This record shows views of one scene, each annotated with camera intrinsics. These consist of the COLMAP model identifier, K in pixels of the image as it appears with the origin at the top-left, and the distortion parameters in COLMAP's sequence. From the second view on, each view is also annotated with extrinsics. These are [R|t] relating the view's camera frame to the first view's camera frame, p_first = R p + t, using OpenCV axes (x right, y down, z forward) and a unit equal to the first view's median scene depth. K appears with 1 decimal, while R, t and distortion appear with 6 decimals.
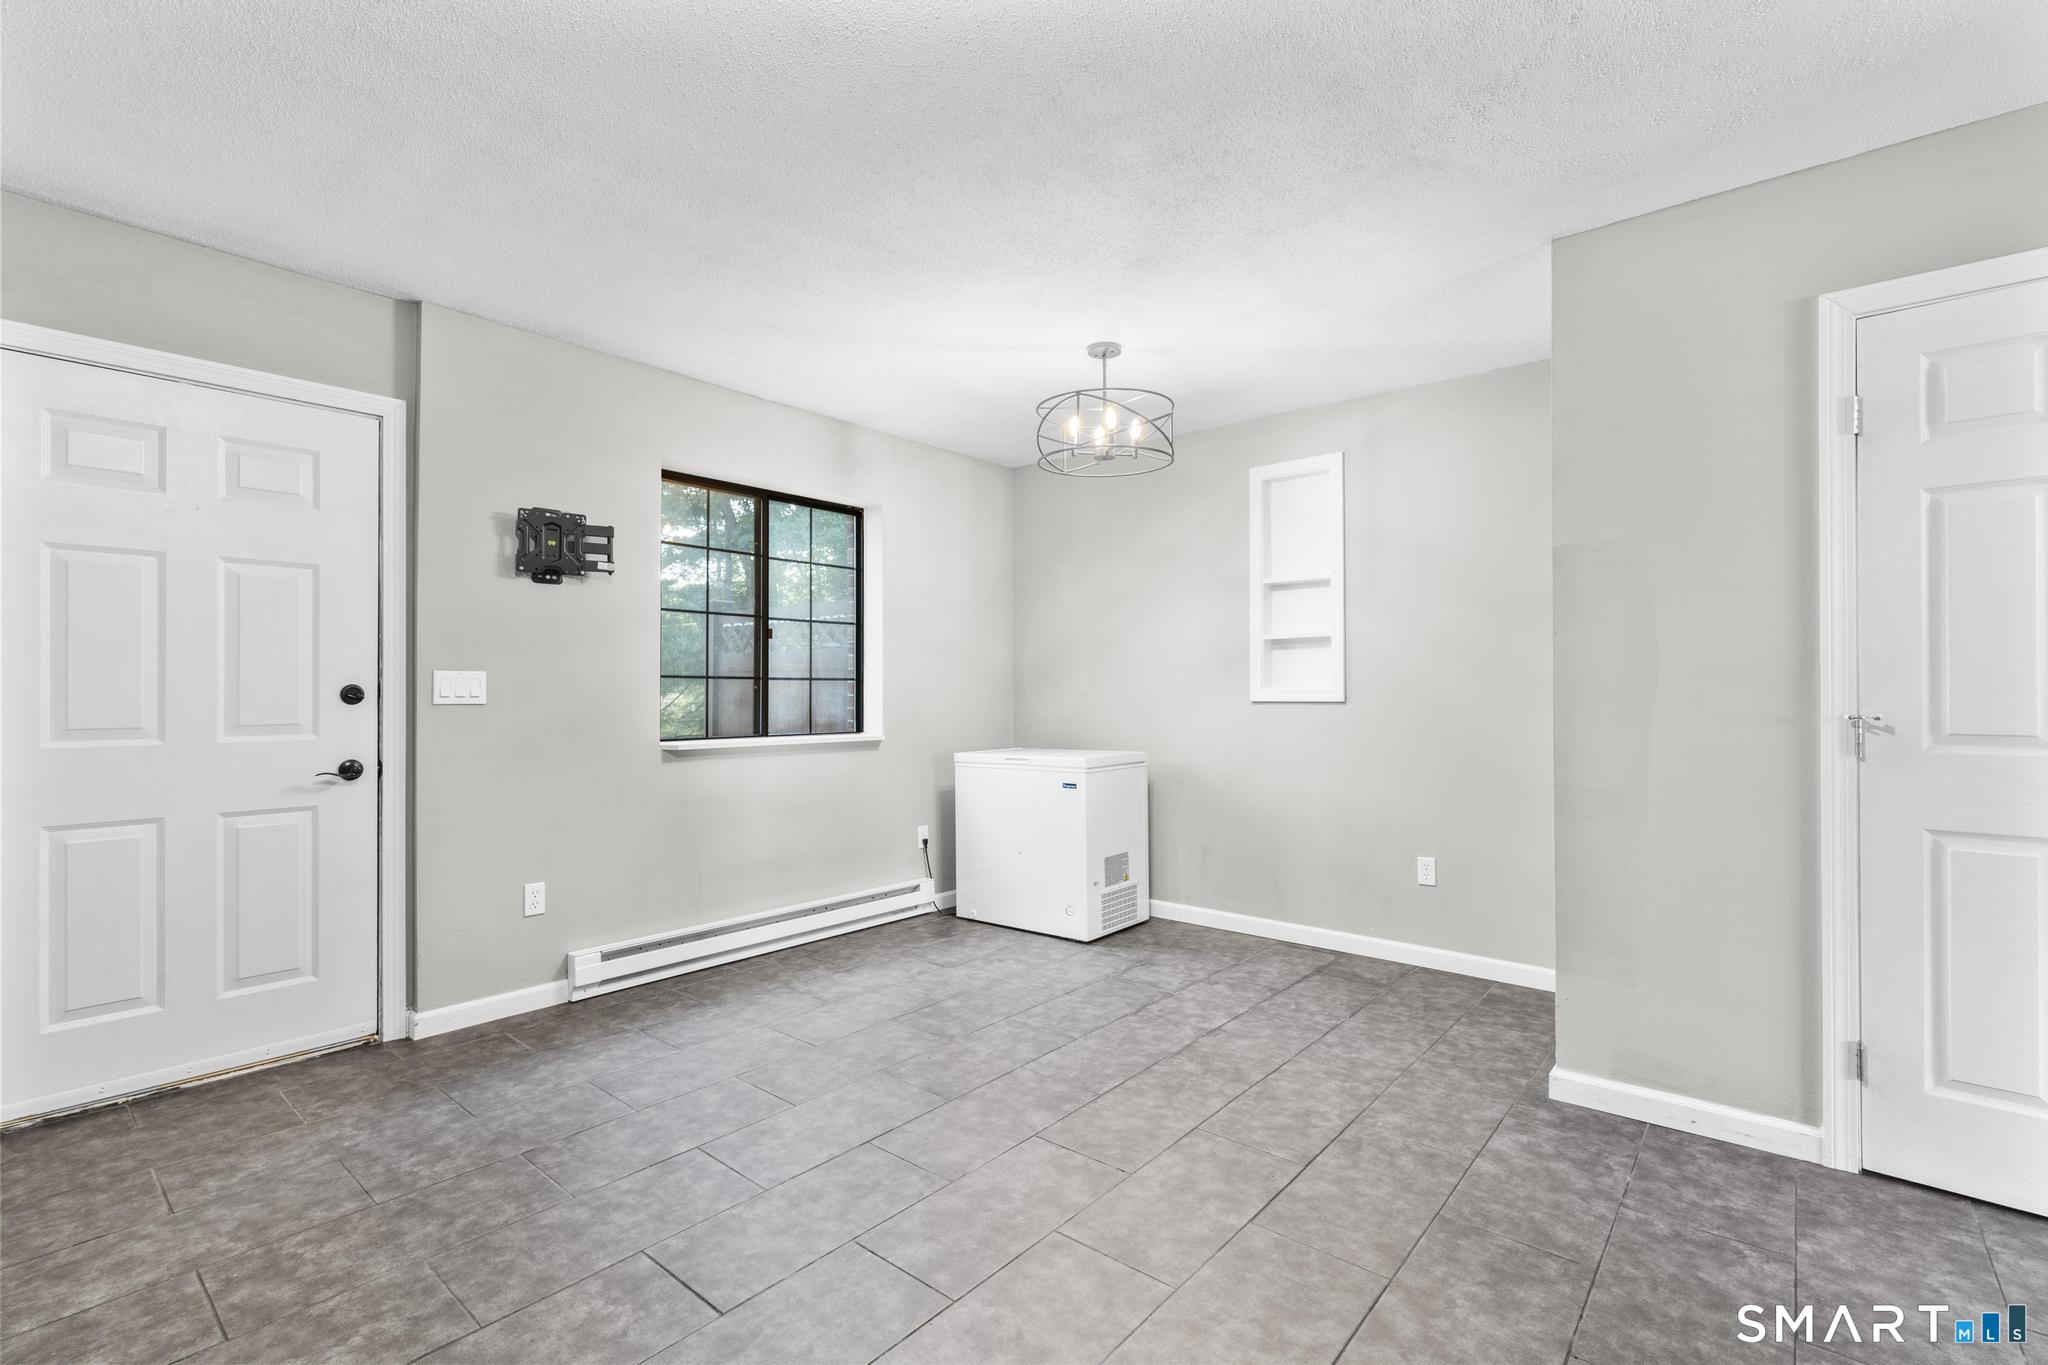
lens RADIAL K [[928.0, 0, 1020.0], [0, 928.0, 683.4], [0, 0, 1]] dist [0.003062, 0.000453]
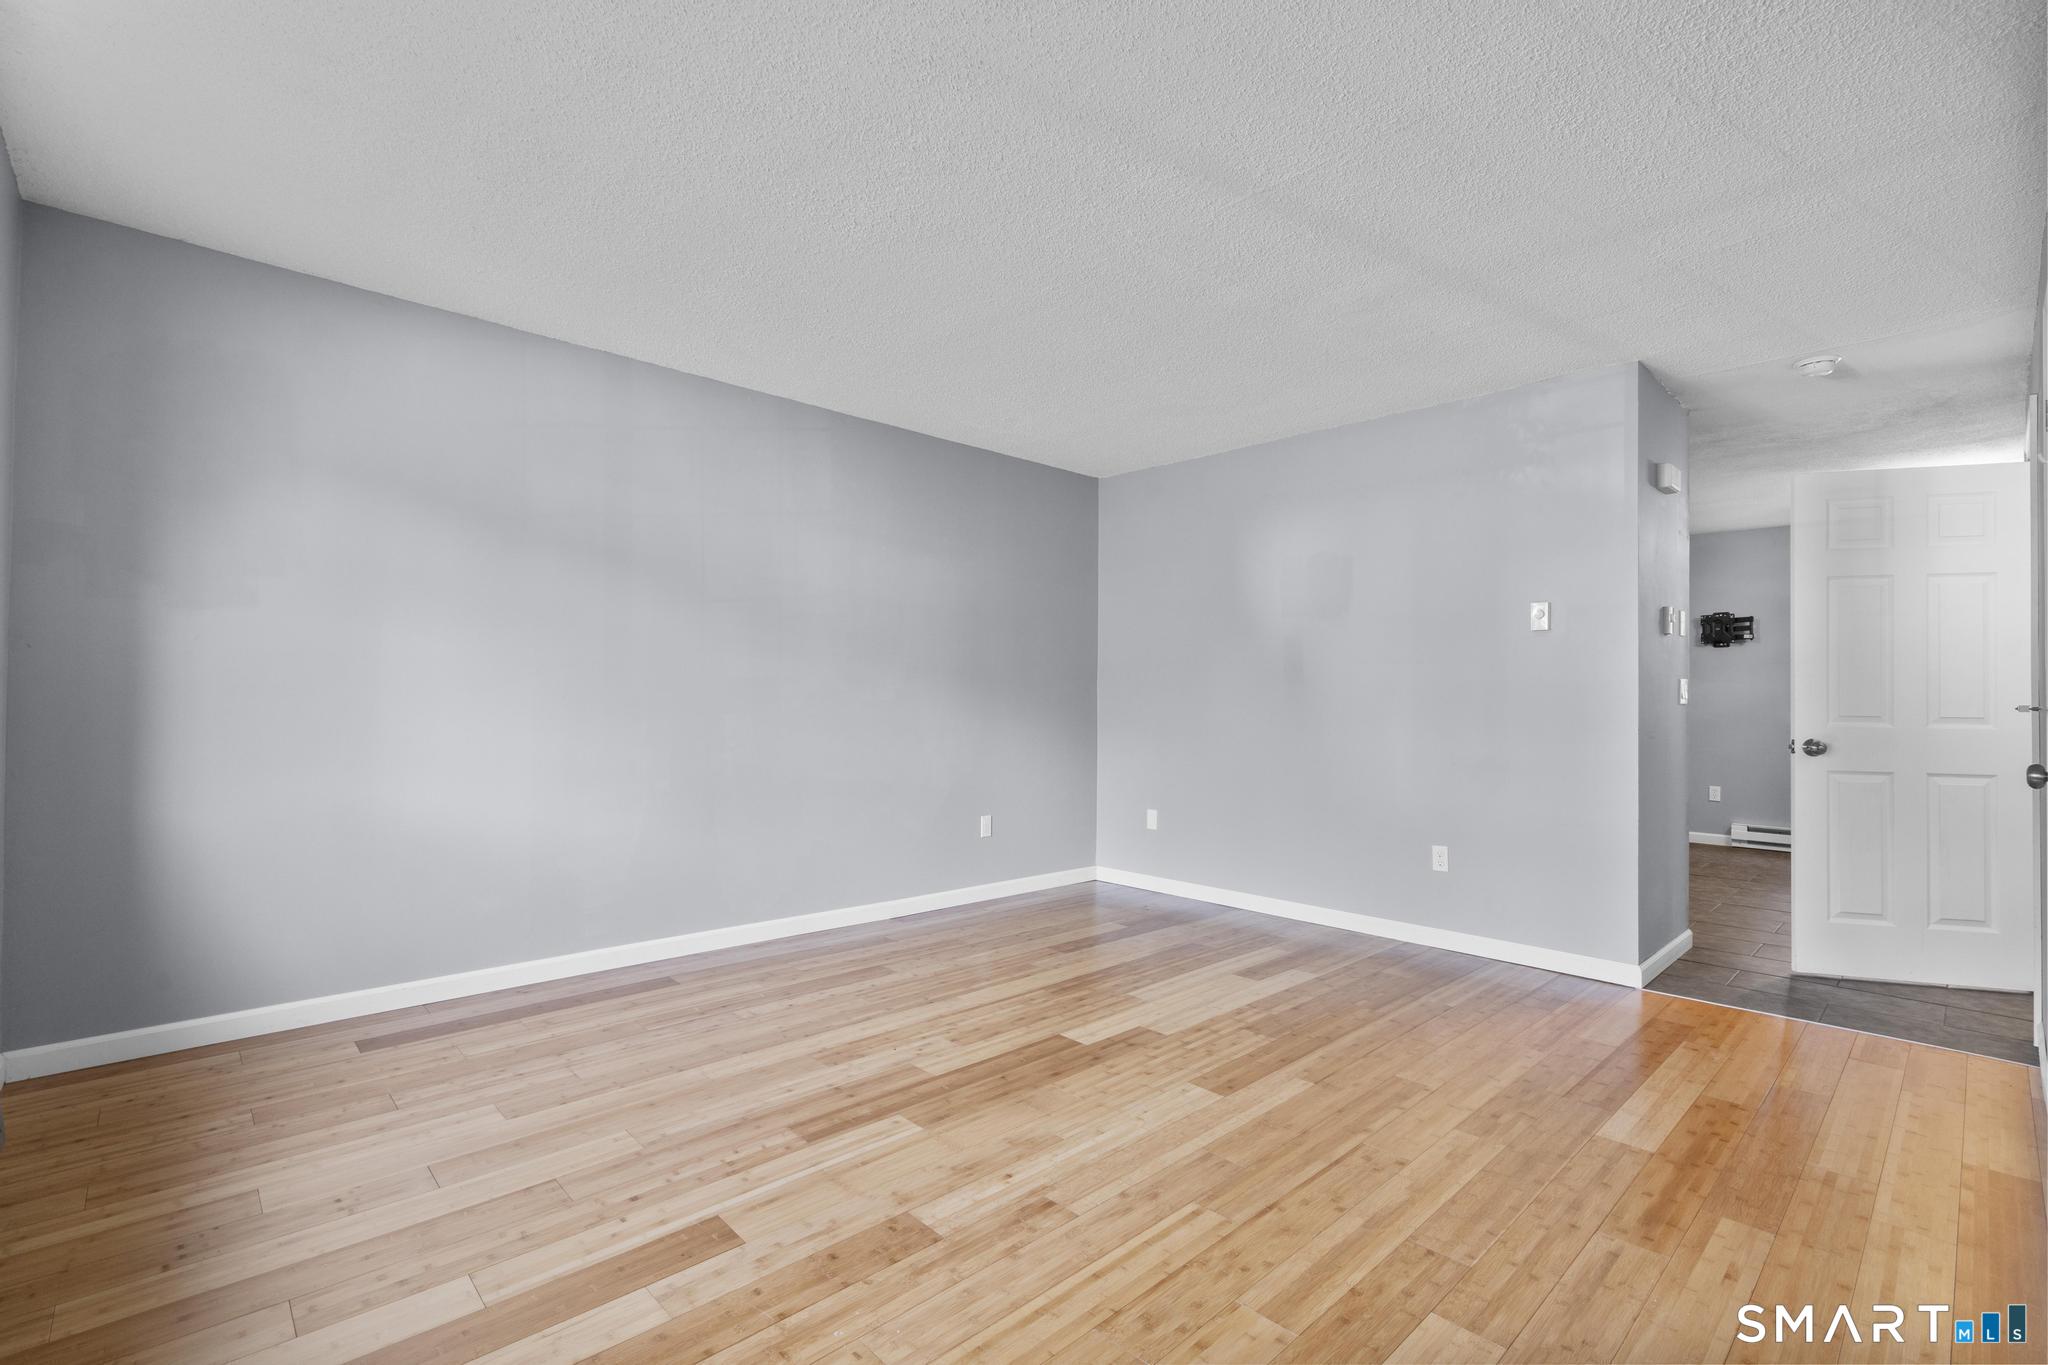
lens RADIAL K [[928.0, 0, 1022.4], [0, 928.0, 683.7], [0, 0, 1]] dist [0.003062, 0.000453]
pose [[-0.102701, -0.004098, -0.994704, 2.320554], [0.001140, 0.999990, -0.004237, -0.021564], [0.994712, -0.001569, -0.102696, -0.492291]]
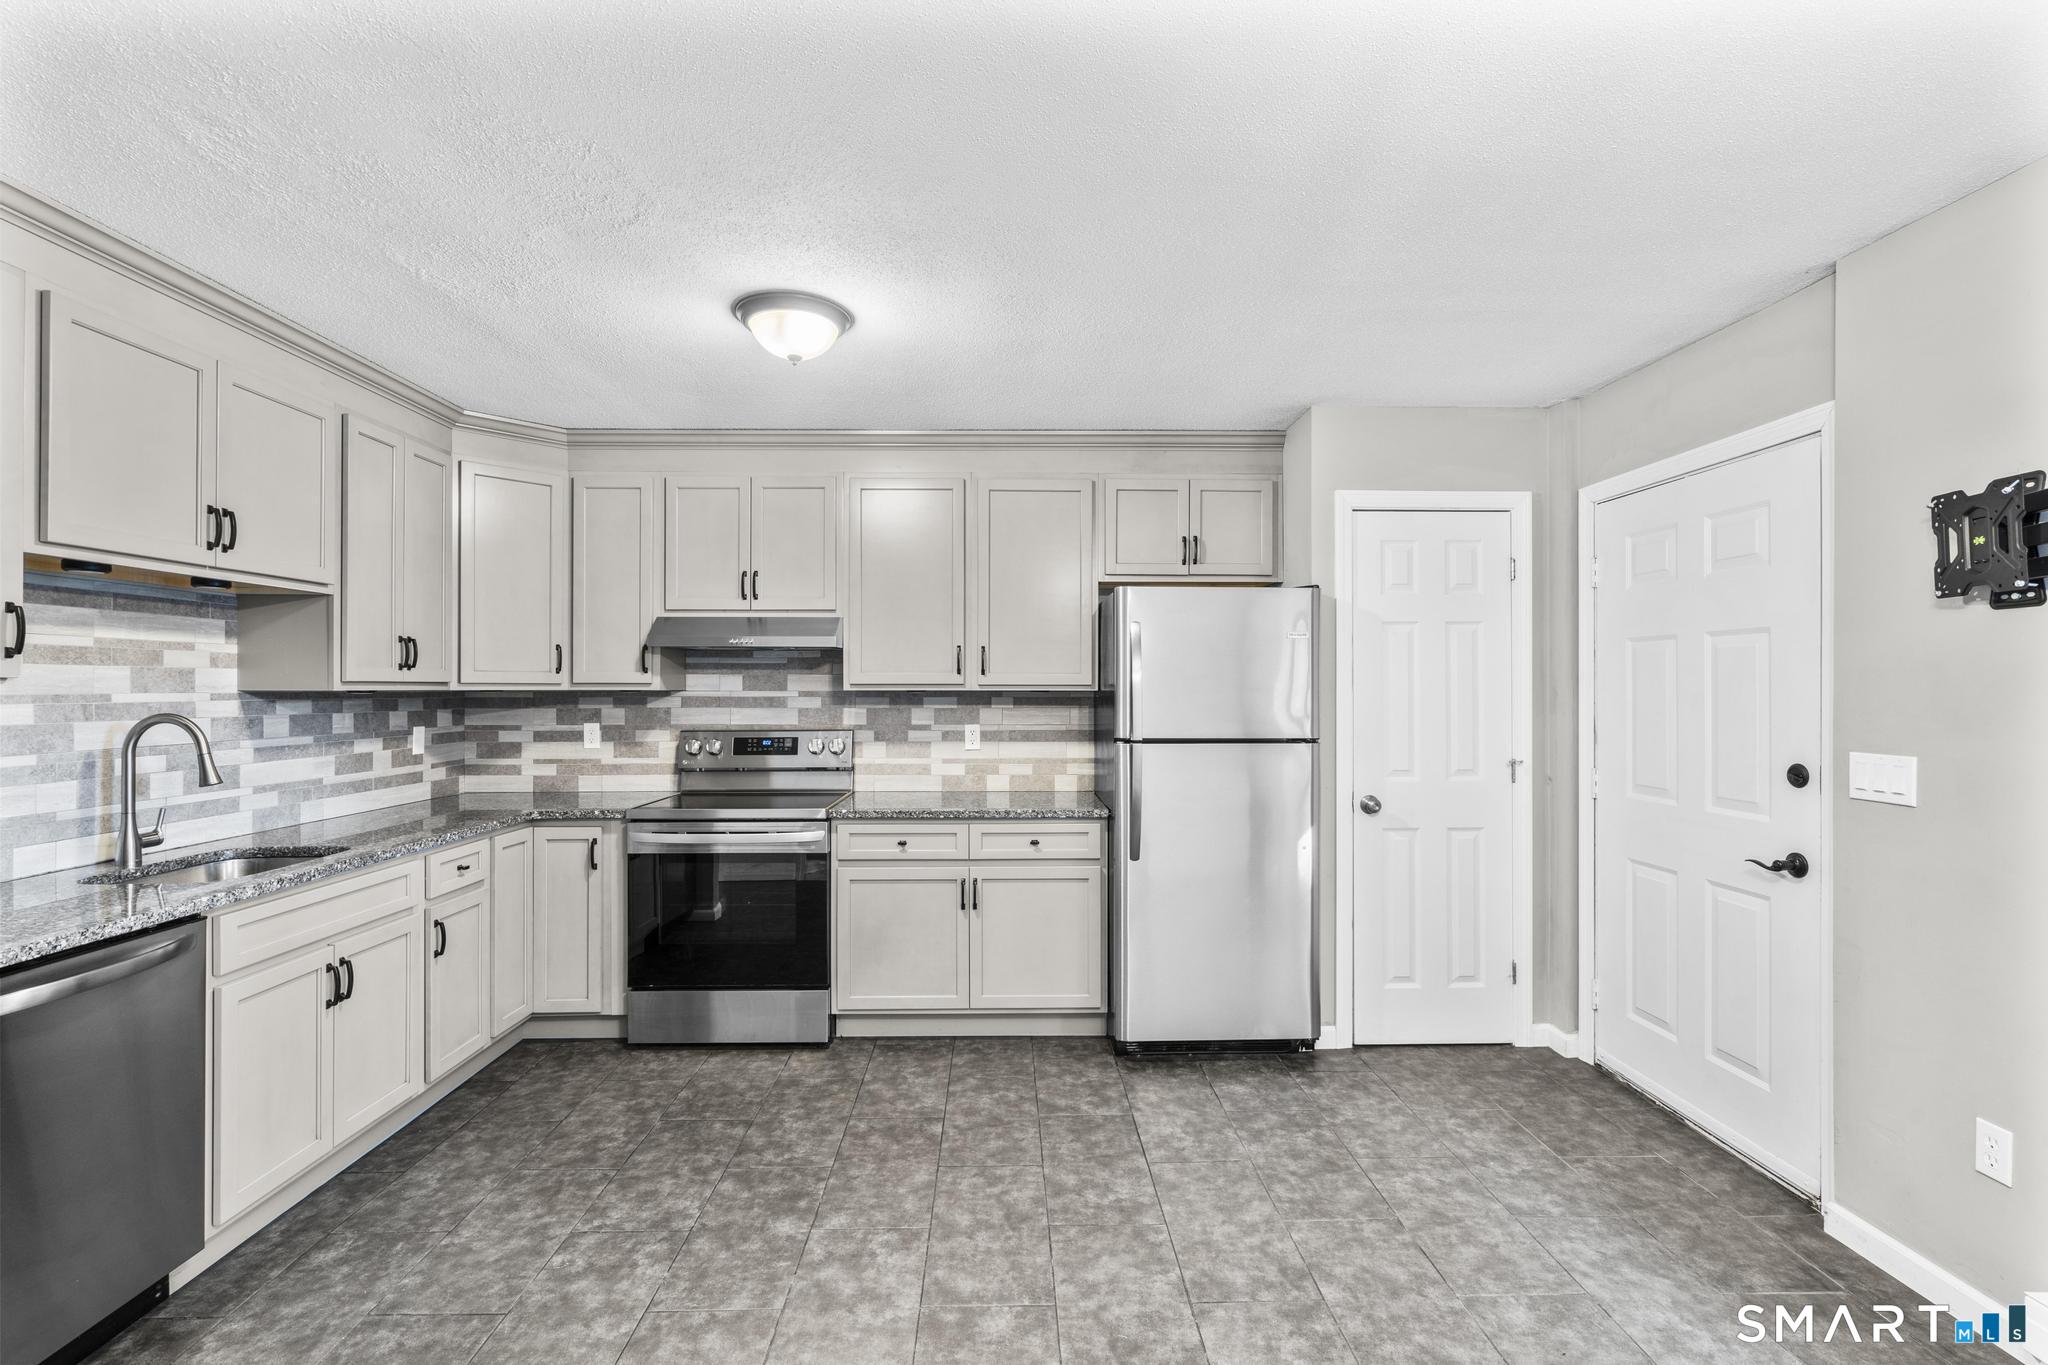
lens RADIAL K [[928.0, 0, 1022.2], [0, 928.0, 685.0], [0, 0, 1]] dist [0.003062, 0.000453]
pose [[-0.747002, 0.000478, -0.664822, 0.417310], [0.005002, 0.999975, -0.004901, -0.079564], [0.664803, -0.006986, -0.746986, 1.333671]]
